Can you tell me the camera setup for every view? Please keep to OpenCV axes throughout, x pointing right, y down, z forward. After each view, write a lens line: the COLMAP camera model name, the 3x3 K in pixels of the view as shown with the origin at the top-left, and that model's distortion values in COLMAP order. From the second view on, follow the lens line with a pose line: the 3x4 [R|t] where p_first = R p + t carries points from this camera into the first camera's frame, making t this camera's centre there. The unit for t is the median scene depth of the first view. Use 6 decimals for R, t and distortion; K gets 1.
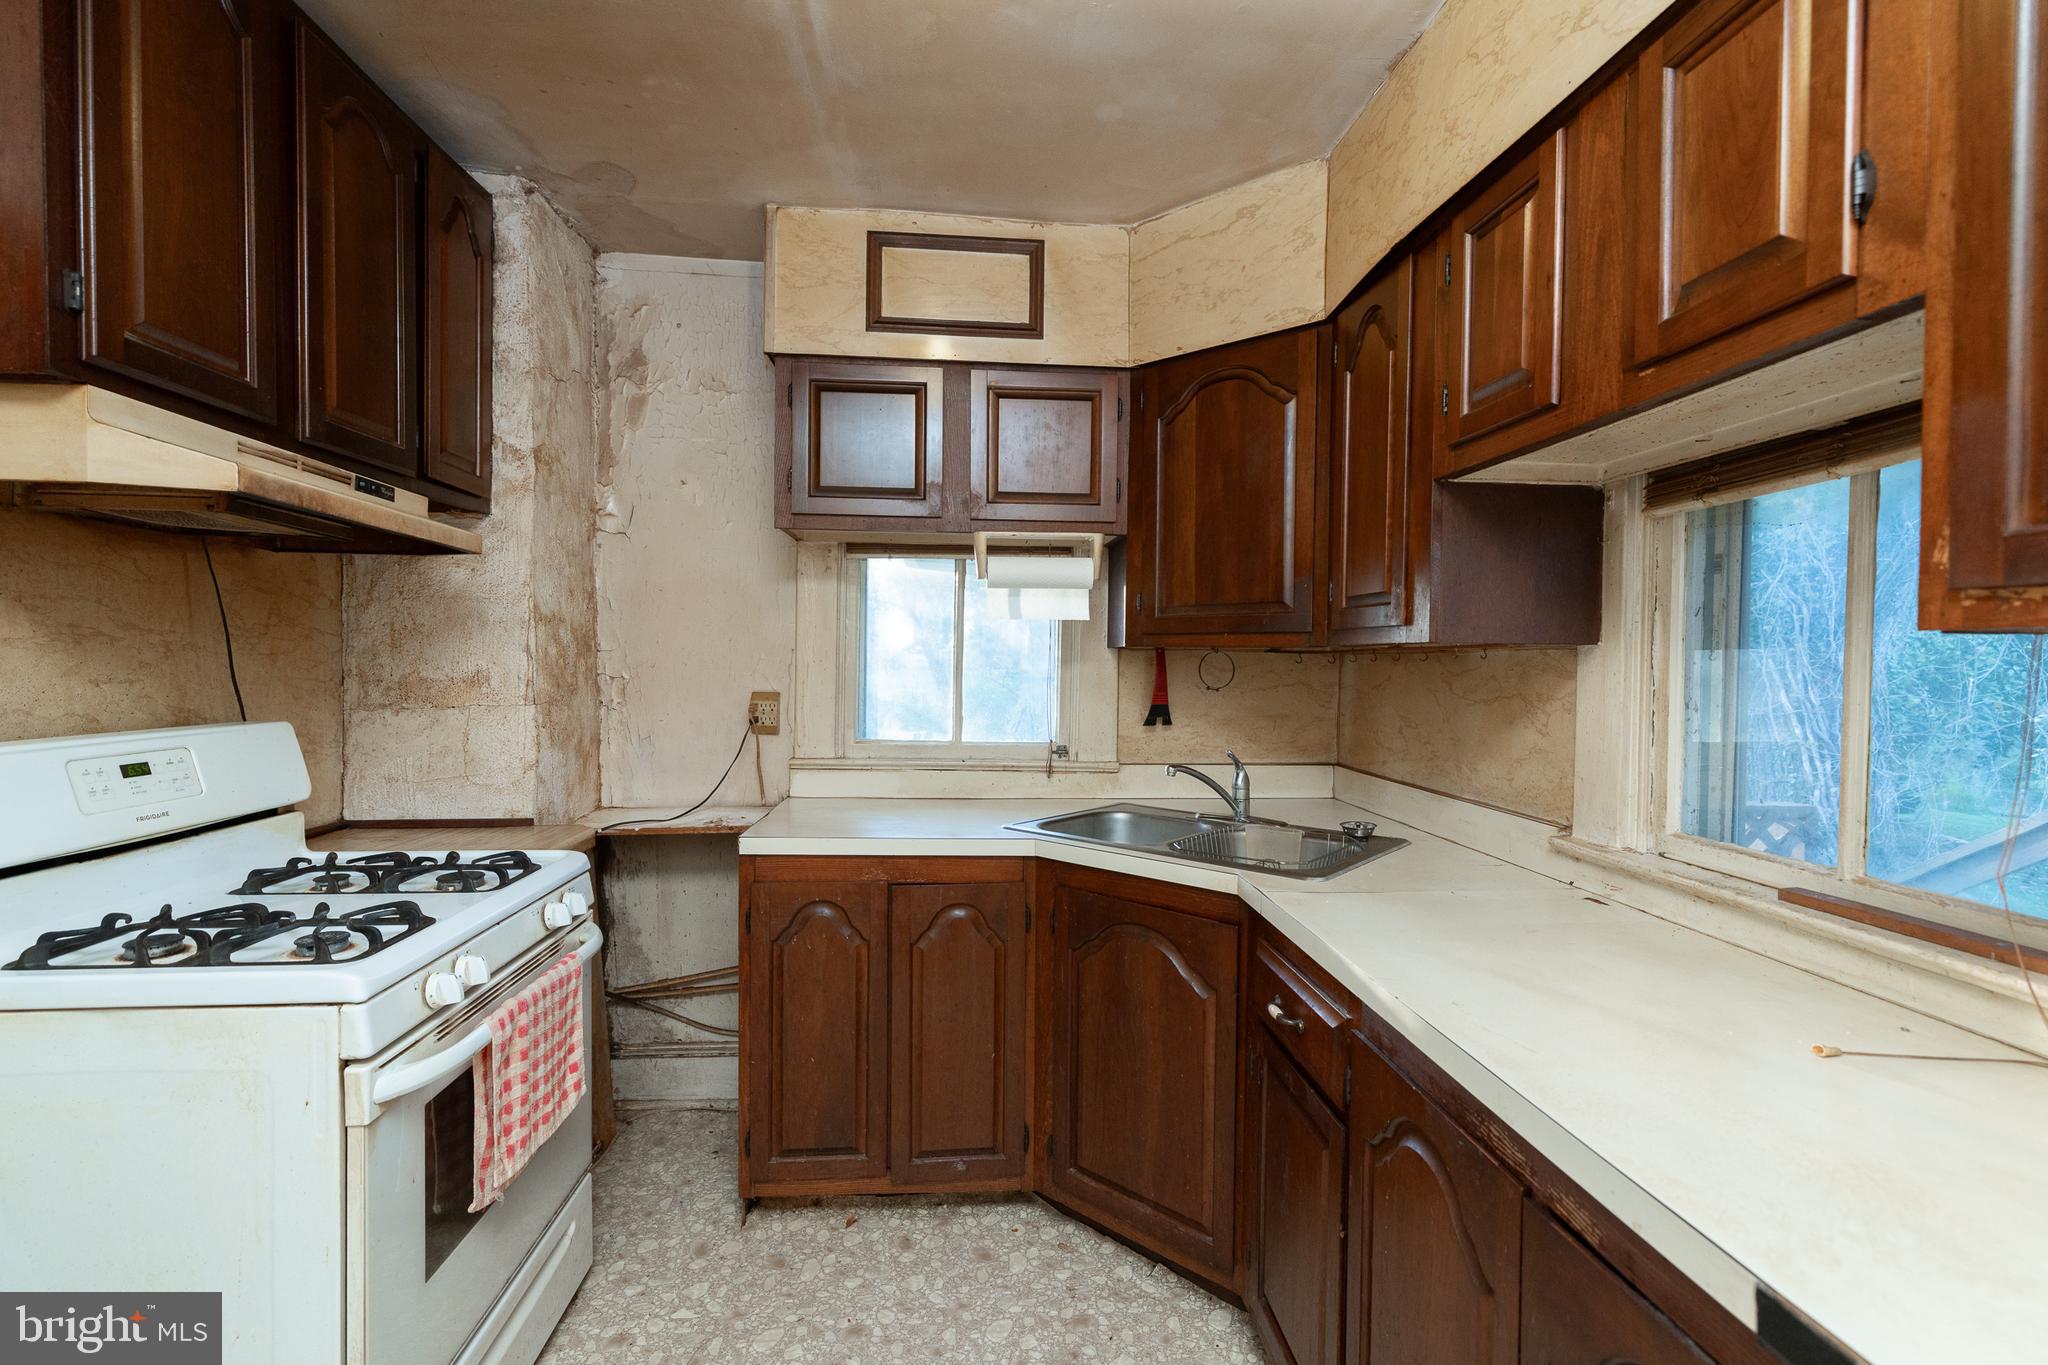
lens RADIAL K [[897.5, 0, 1014.4], [0, 897.5, 682.6], [0, 0, 1]] dist [0.000010, 0.000556]
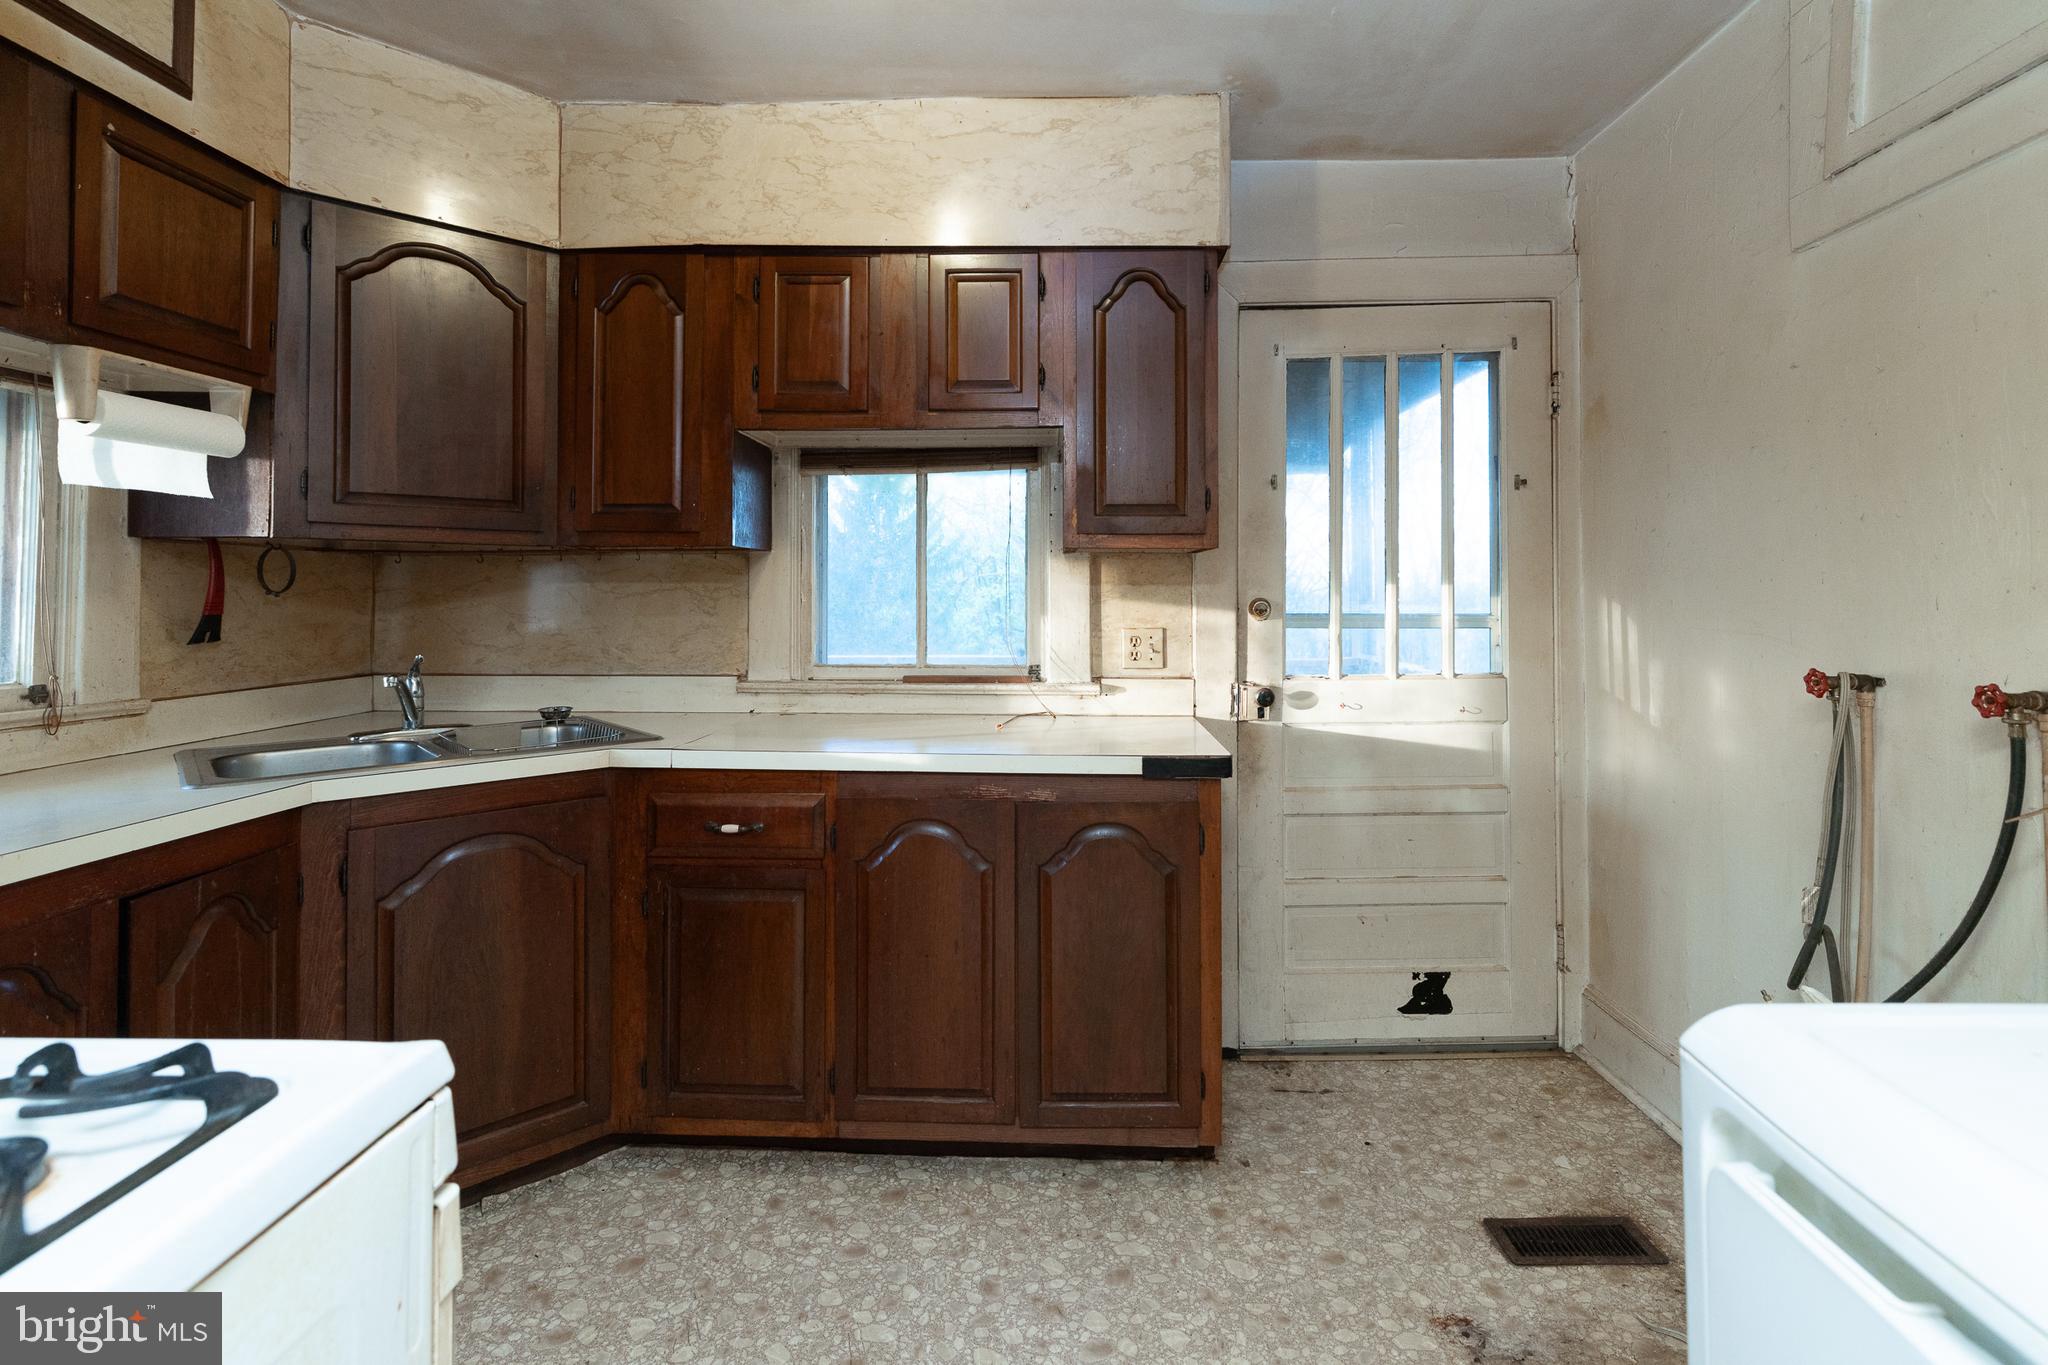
lens RADIAL K [[941.5, 0, 1031.5], [0, 941.5, 580.7], [0, 0, 1]] dist [-0.000127, 0.000216]
pose [[0.109389, 0.000329, 0.993999, -0.676848], [0.023954, 0.999709, -0.002967, 0.018411], [-0.993710, 0.024135, 0.109349, 0.279815]]
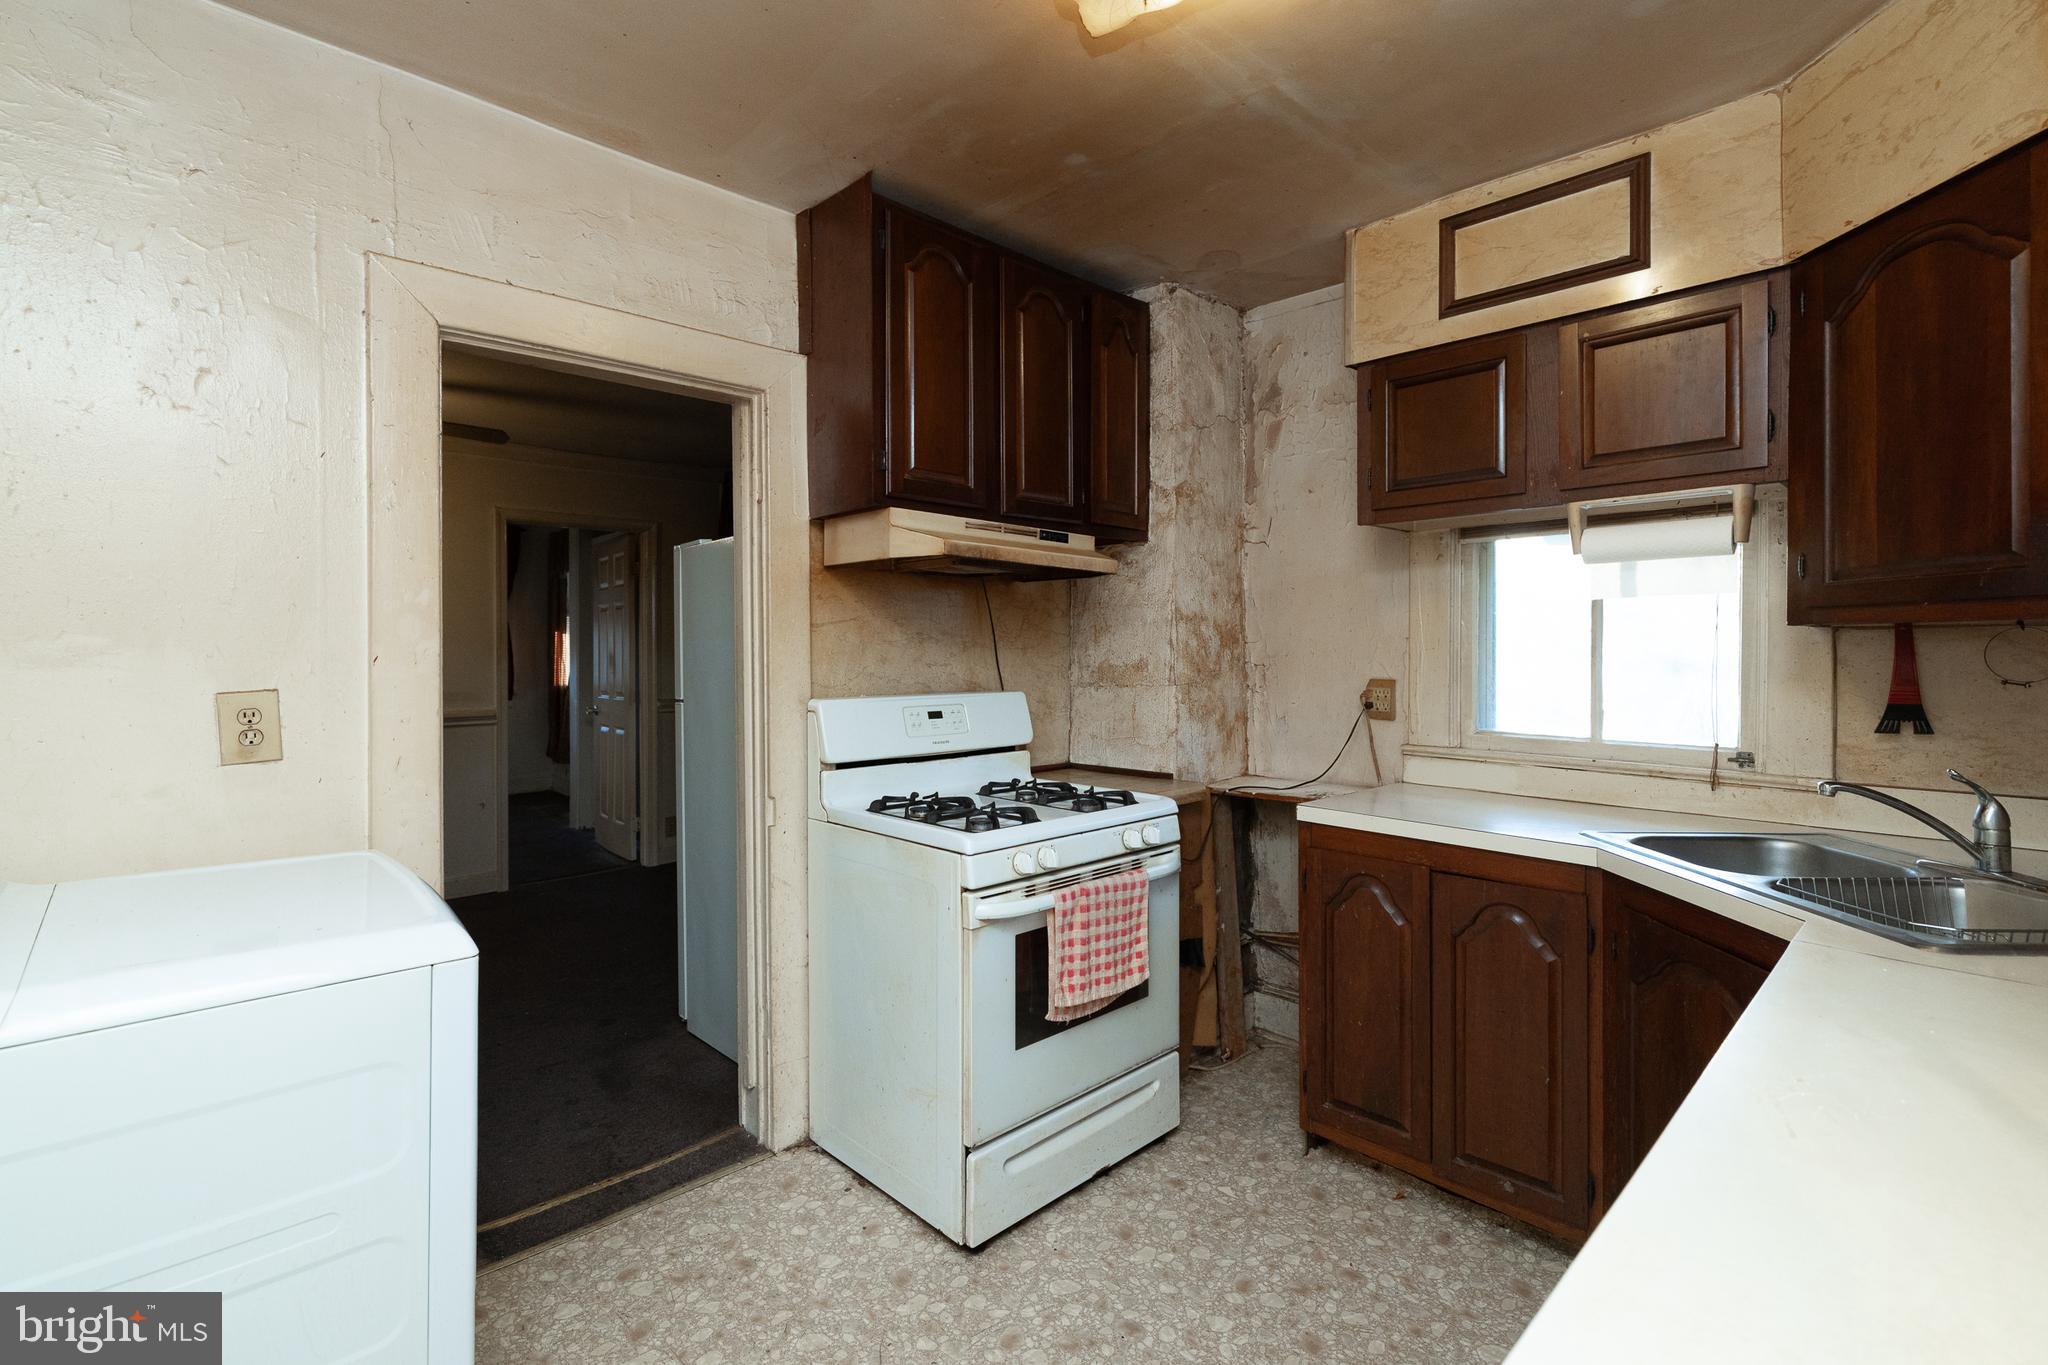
lens RADIAL K [[925.9, 0, 1018.3], [0, 925.9, 660.2], [0, 0, 1]] dist [0.000467, 0.000877]
pose [[0.633914, -0.002983, -0.773398, 0.350476], [-0.010504, 0.999867, -0.012466, 0.007447], [0.773332, 0.016026, 0.633798, -0.014488]]
